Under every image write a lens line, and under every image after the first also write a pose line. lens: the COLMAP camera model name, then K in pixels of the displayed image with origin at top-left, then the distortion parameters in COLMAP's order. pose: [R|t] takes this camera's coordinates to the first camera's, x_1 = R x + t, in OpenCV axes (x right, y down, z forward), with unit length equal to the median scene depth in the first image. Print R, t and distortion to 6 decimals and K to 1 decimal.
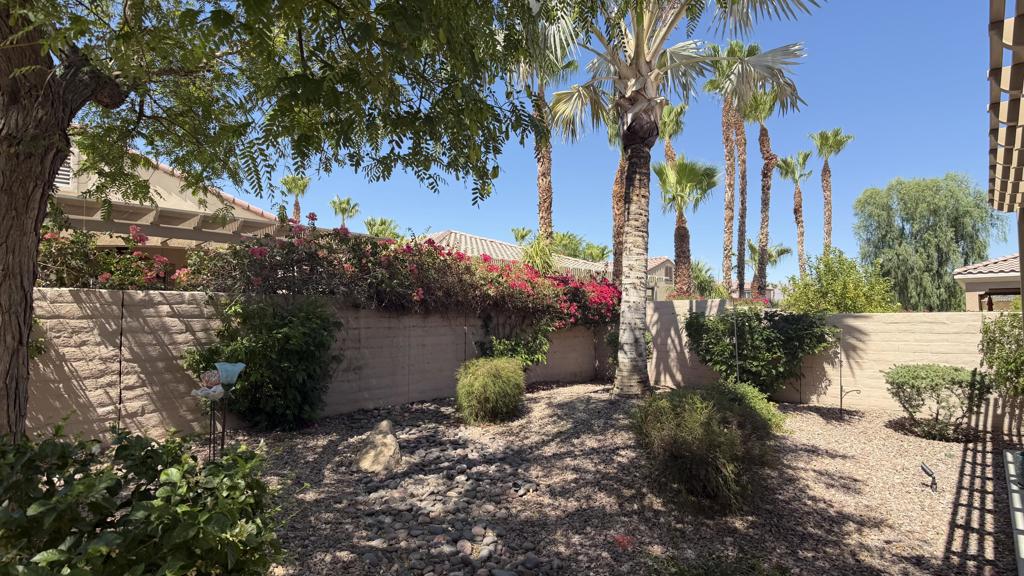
lens RADIAL K [[510.1, 0, 525.1], [0, 510.1, 288.9], [0, 0, 1]] dist [0.004604, -0.029209]
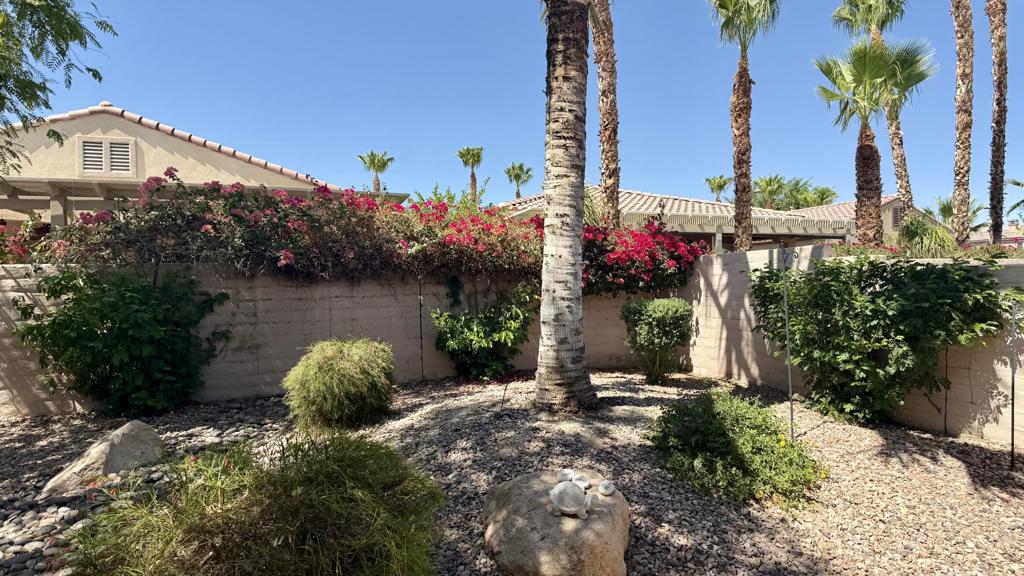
lens RADIAL K [[521.5, 0, 519.6], [0, 521.5, 286.9], [0, 0, 1]] dist [-0.005397, -0.018273]
pose [[0.908288, -0.015776, -0.418047, 0.431353], [0.043014, 0.997514, 0.055812, 0.025921], [0.416128, -0.068676, 0.906709, 0.401014]]
